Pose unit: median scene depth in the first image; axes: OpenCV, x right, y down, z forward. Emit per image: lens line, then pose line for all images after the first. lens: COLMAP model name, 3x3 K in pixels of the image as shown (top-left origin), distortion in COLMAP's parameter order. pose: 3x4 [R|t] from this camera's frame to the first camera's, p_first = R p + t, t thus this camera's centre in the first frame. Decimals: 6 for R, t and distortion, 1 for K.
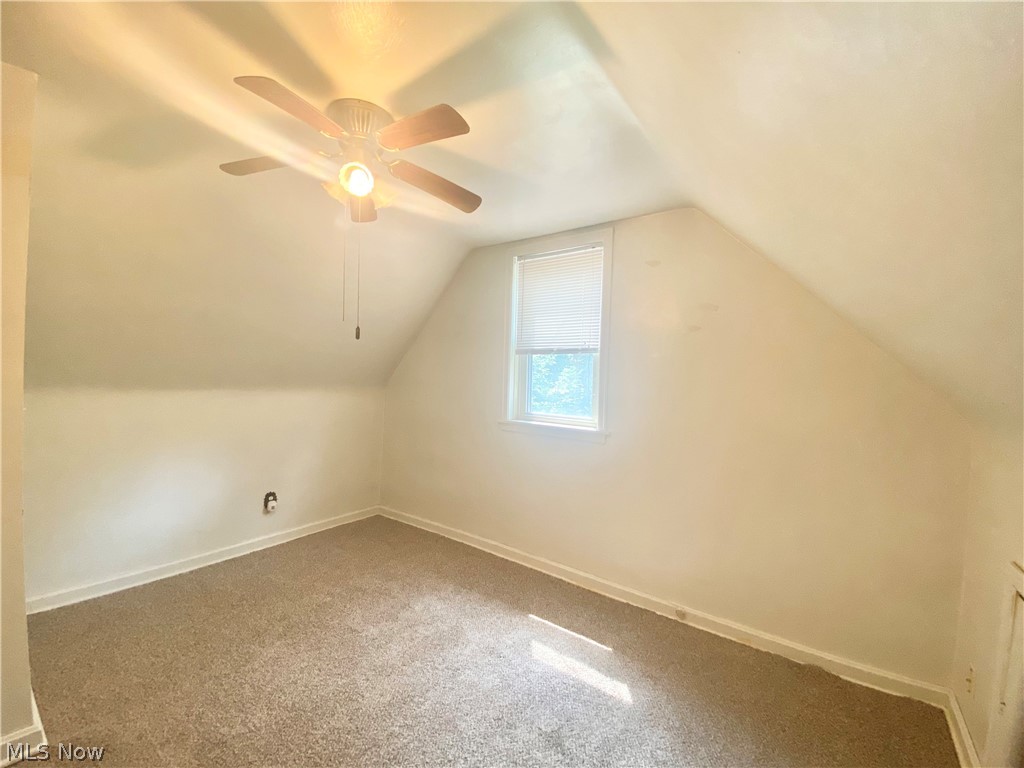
lens RADIAL K [[416.3, 0, 509.8], [0, 416.3, 382.5], [0, 0, 1]] dist [0.031550, -0.021533]
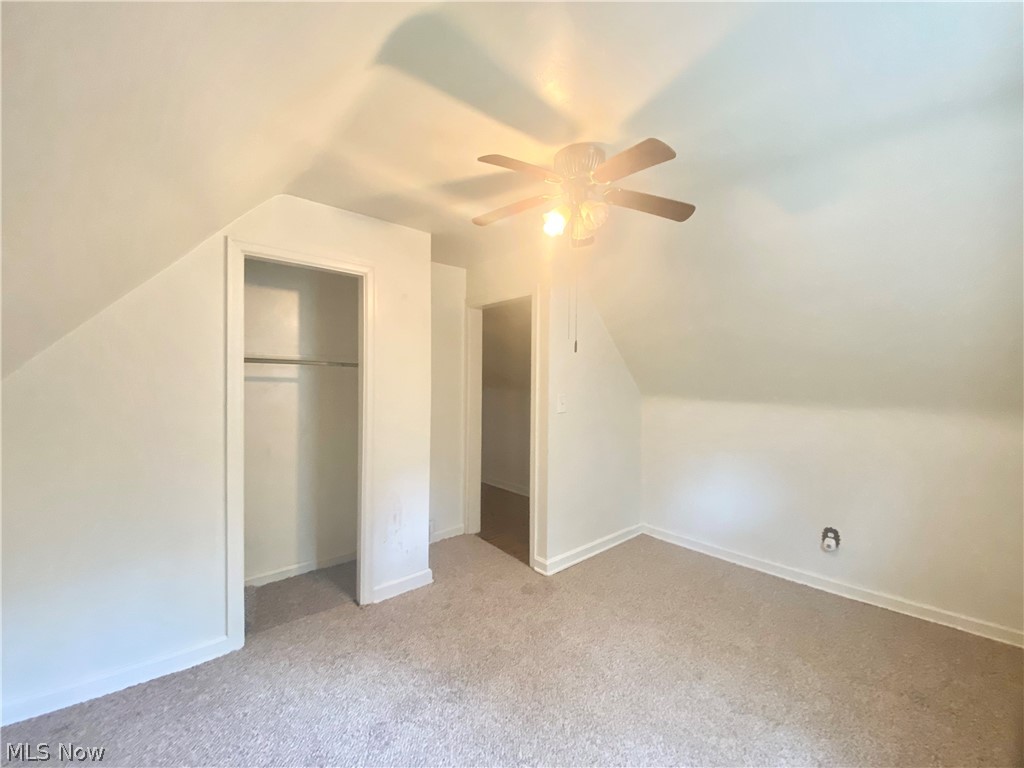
lens RADIAL K [[416.3, 0, 509.8], [0, 416.3, 382.5], [0, 0, 1]] dist [0.031550, -0.021533]
pose [[-0.165904, -0.014380, -0.986037, 0.463468], [-0.033504, 0.999399, -0.008937, -0.003114], [0.985573, 0.031554, -0.166286, 0.600928]]
